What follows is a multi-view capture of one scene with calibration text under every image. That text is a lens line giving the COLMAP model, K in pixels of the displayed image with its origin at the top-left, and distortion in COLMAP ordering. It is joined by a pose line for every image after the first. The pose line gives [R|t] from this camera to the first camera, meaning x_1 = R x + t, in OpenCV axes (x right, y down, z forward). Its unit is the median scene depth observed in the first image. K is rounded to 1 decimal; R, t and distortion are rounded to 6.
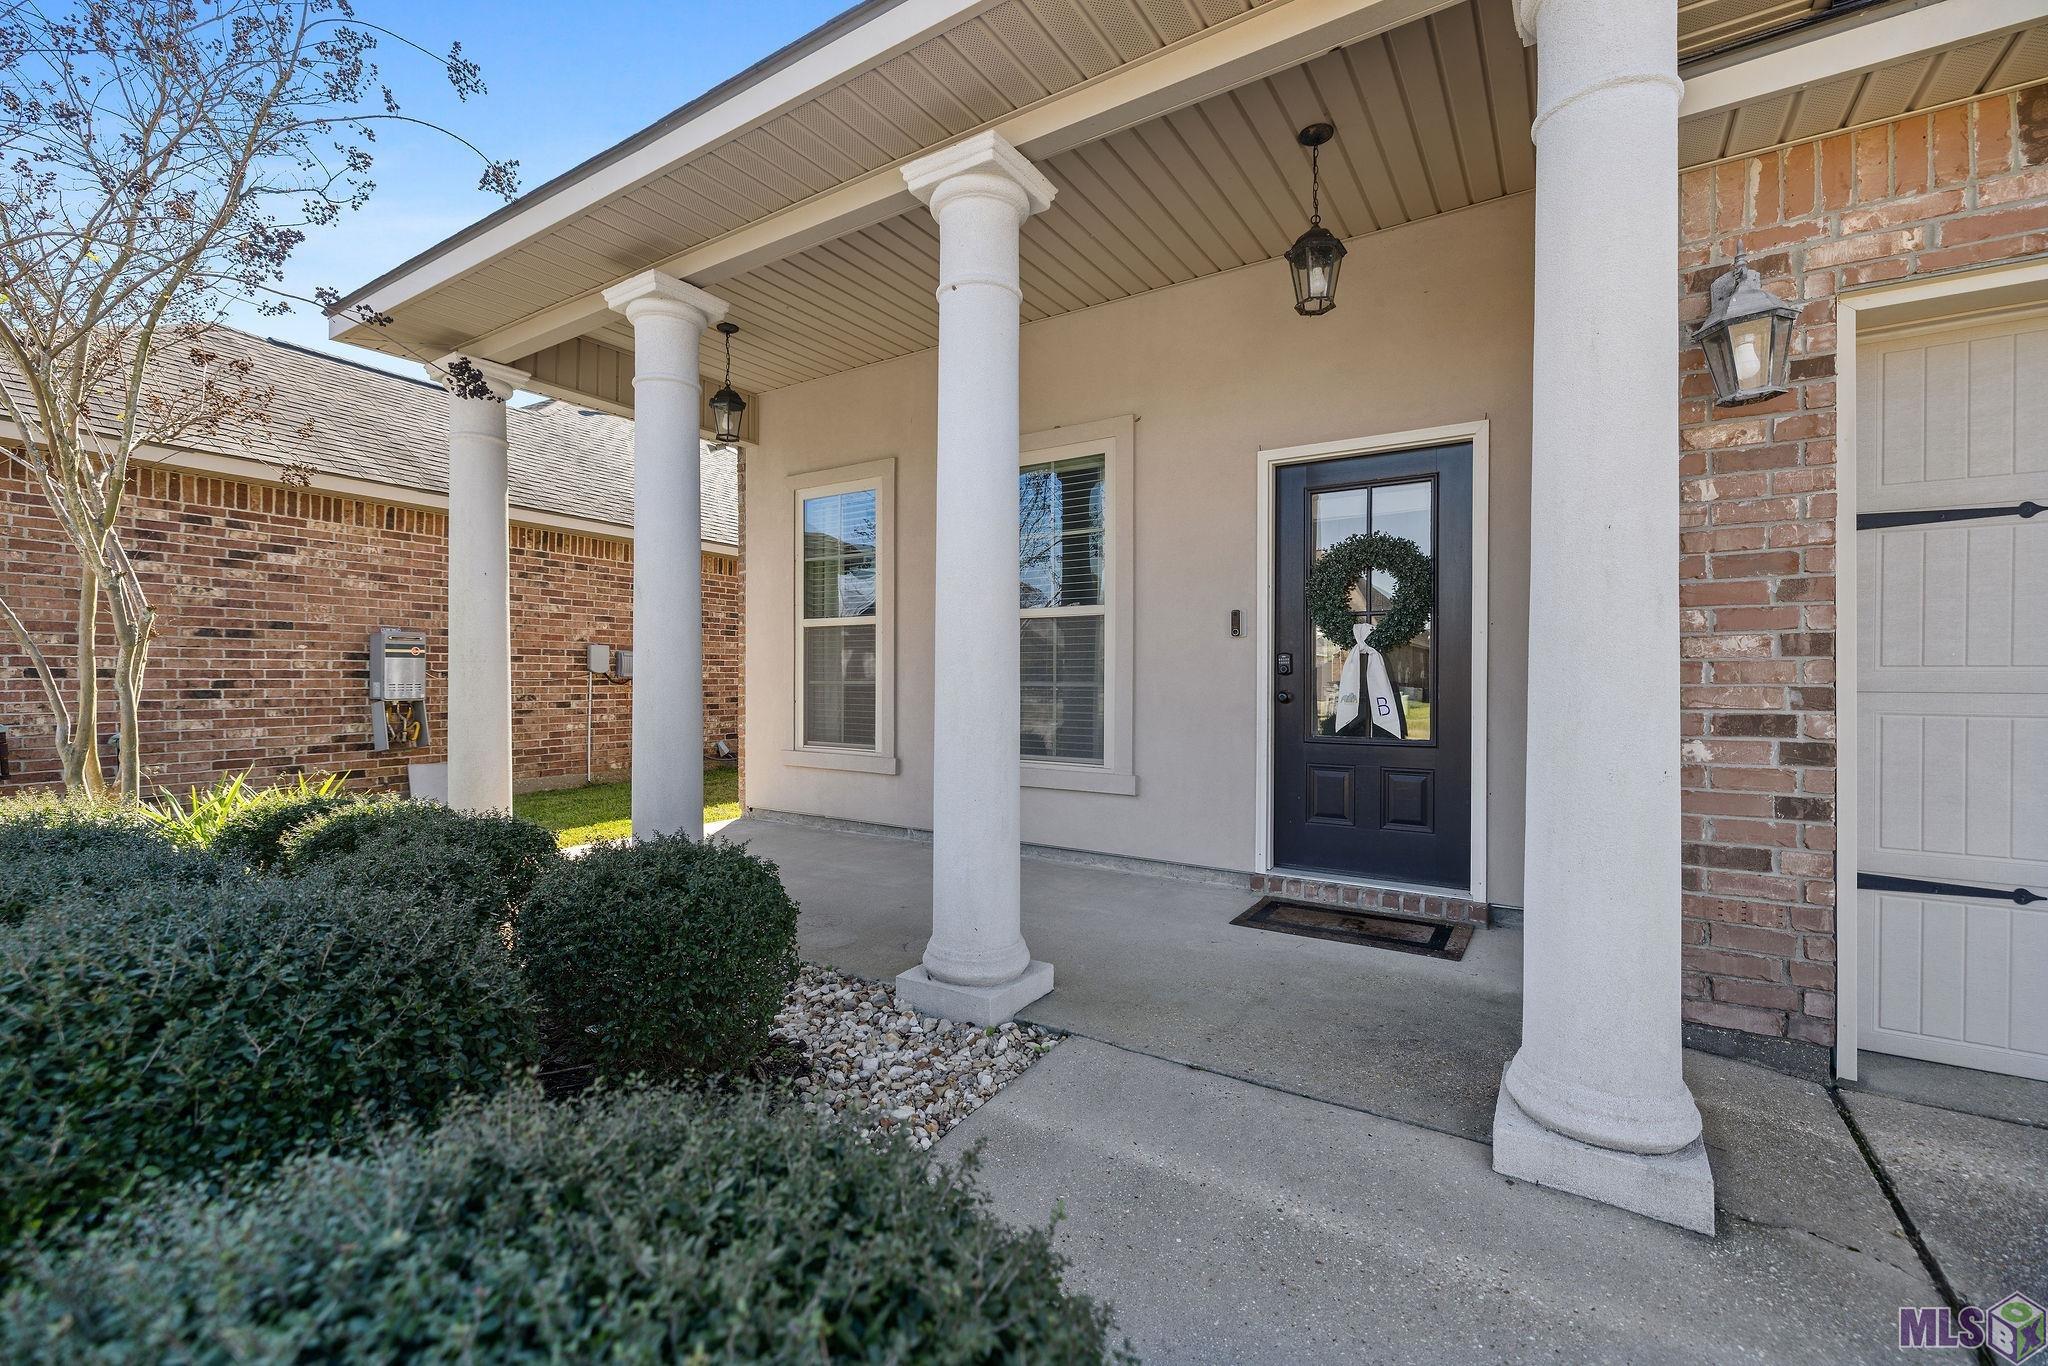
lens RADIAL K [[853.6, 0, 1023.3], [0, 853.6, 679.5], [0, 0, 1]] dist [-0.000359, -0.000300]
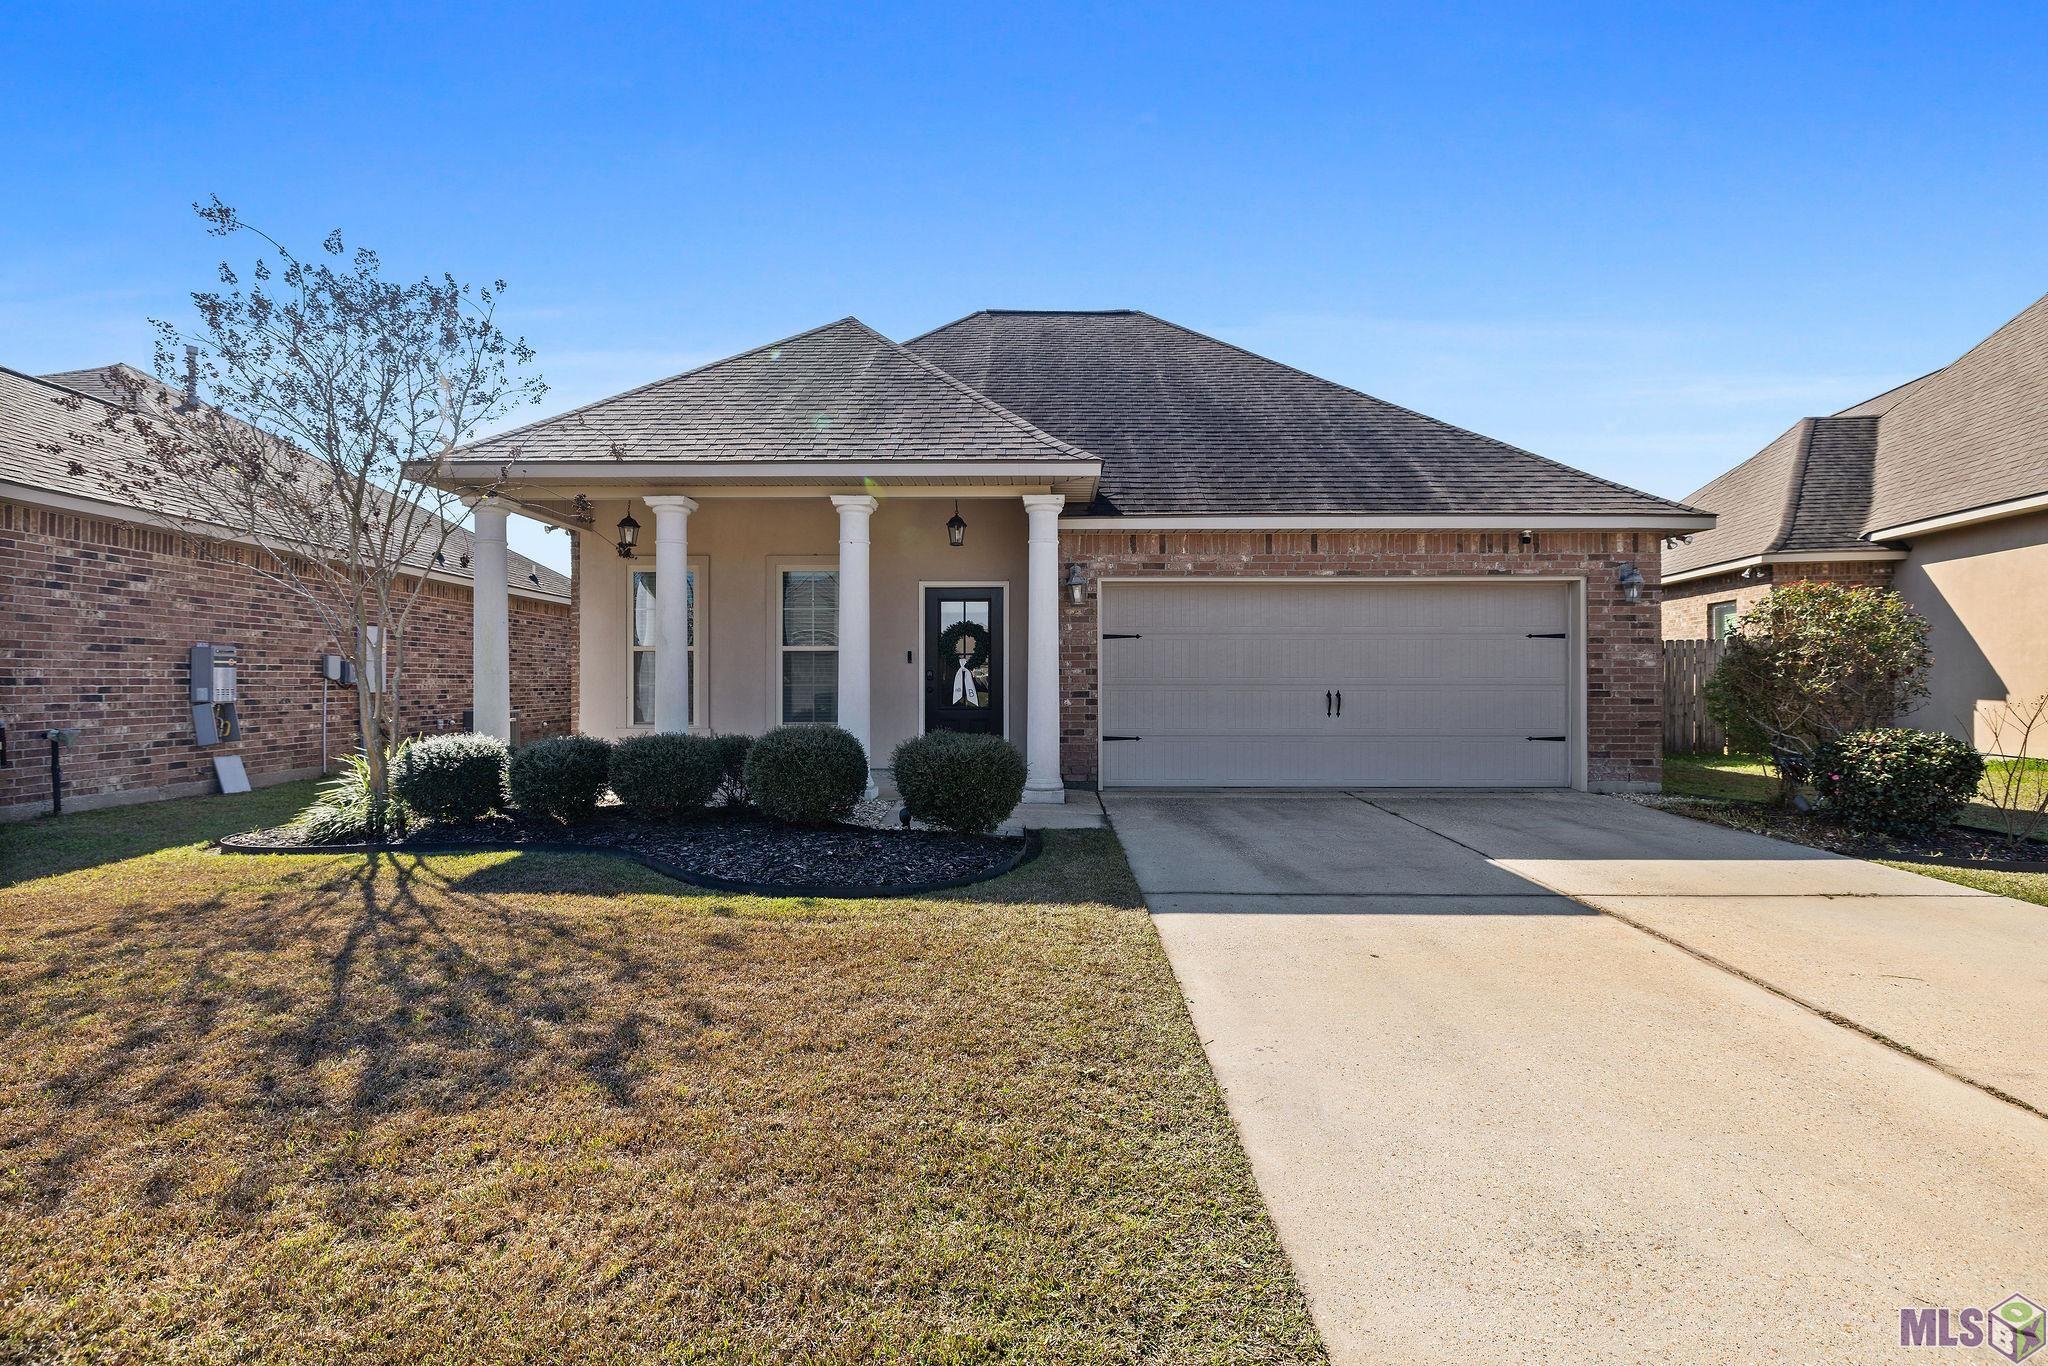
lens RADIAL K [[1002.1, 0, 1024.0], [0, 1002.1, 683.0], [0, 0, 1]] dist [0.000337, 0.000047]
pose [[0.847708, -0.004269, 0.530447, -0.576630], [0.004745, 0.999989, 0.000464, 0.001115], [-0.530443, 0.002123, 0.847718, -0.895488]]
